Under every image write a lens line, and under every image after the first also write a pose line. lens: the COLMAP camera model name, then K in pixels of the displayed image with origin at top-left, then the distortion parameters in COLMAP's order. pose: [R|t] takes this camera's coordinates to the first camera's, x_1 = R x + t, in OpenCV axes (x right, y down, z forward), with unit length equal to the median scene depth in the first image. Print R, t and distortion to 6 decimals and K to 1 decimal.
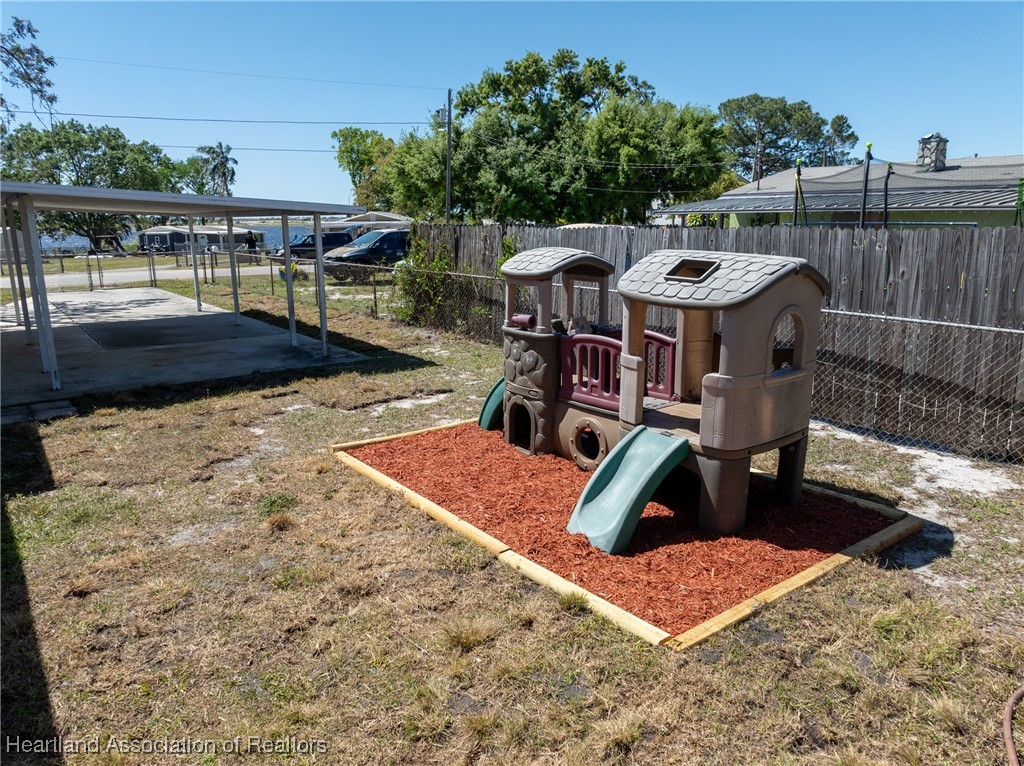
lens RADIAL K [[734.3, 0, 512.0], [0, 734.3, 383.0], [0, 0, 1]] dist [-0.039223, 0.011839]
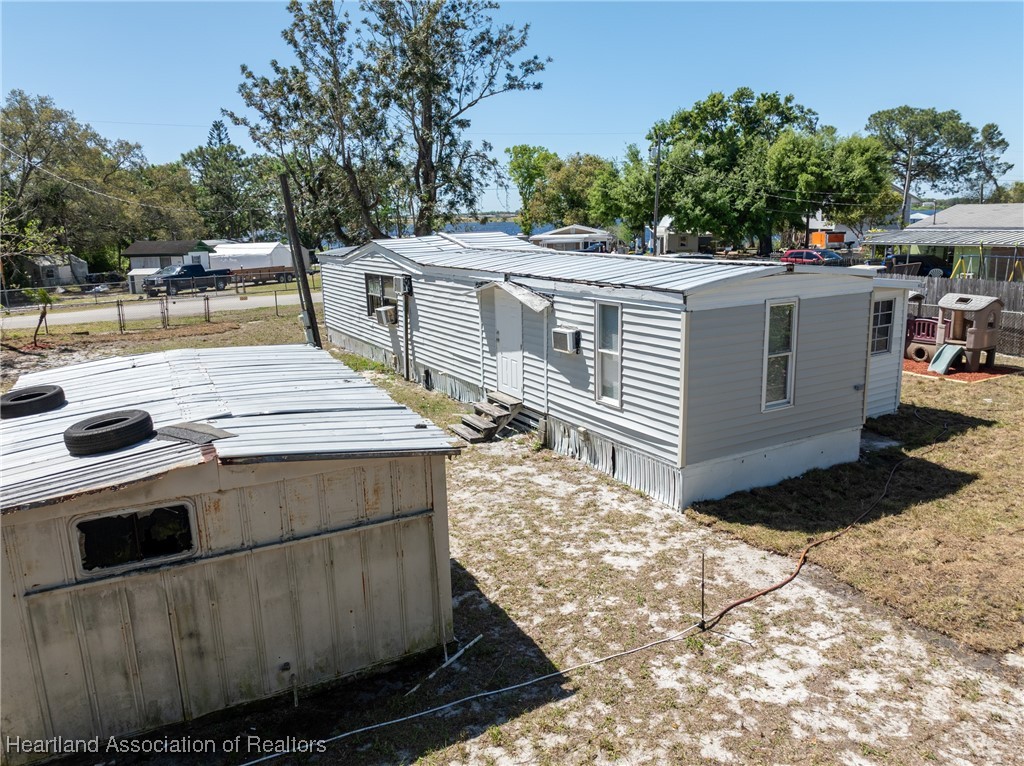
lens RADIAL K [[734.3, 0, 512.0], [0, 734.3, 383.0], [0, 0, 1]] dist [-0.039223, 0.011839]
pose [[0.988159, 0.011951, -0.152964, -0.122594], [-0.011222, 0.999921, 0.005632, 0.022569], [0.153019, -0.003849, 0.988216, -0.250944]]
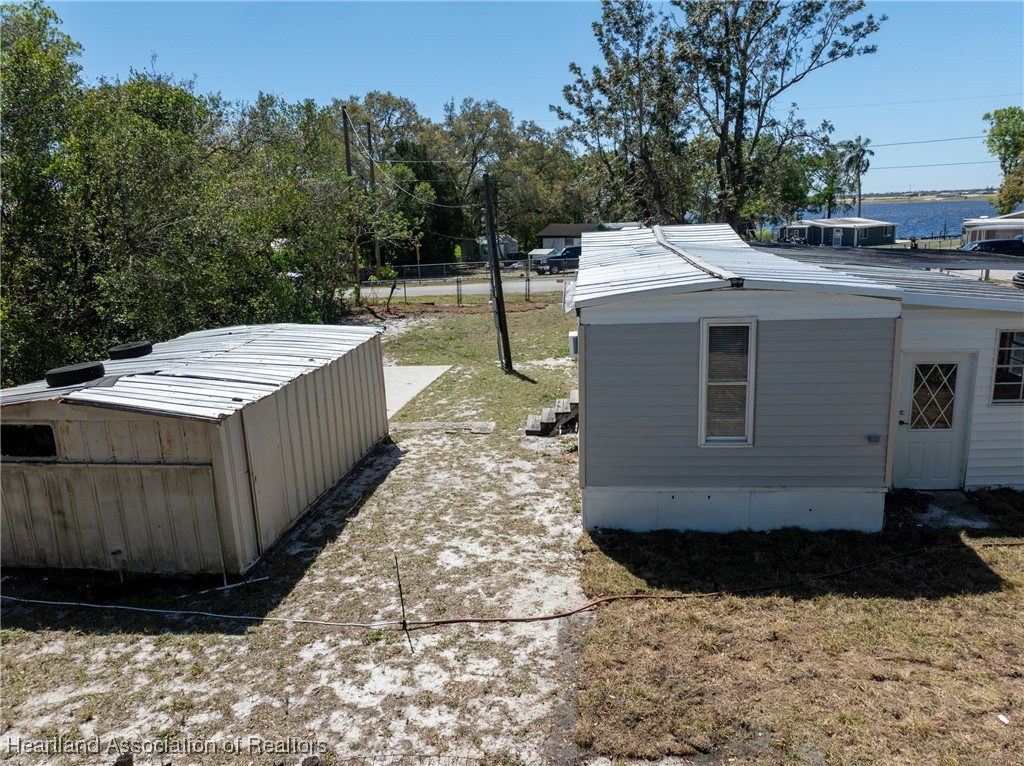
lens RADIAL K [[745.9, 0, 512.0], [0, 745.9, 383.0], [0, 0, 1]] dist [-0.027031, 0.010538]
pose [[0.725562, 0.128502, -0.676053, -0.004535], [-0.113683, 0.991295, 0.066414, 0.009781], [0.678702, 0.028668, 0.733854, -0.206219]]
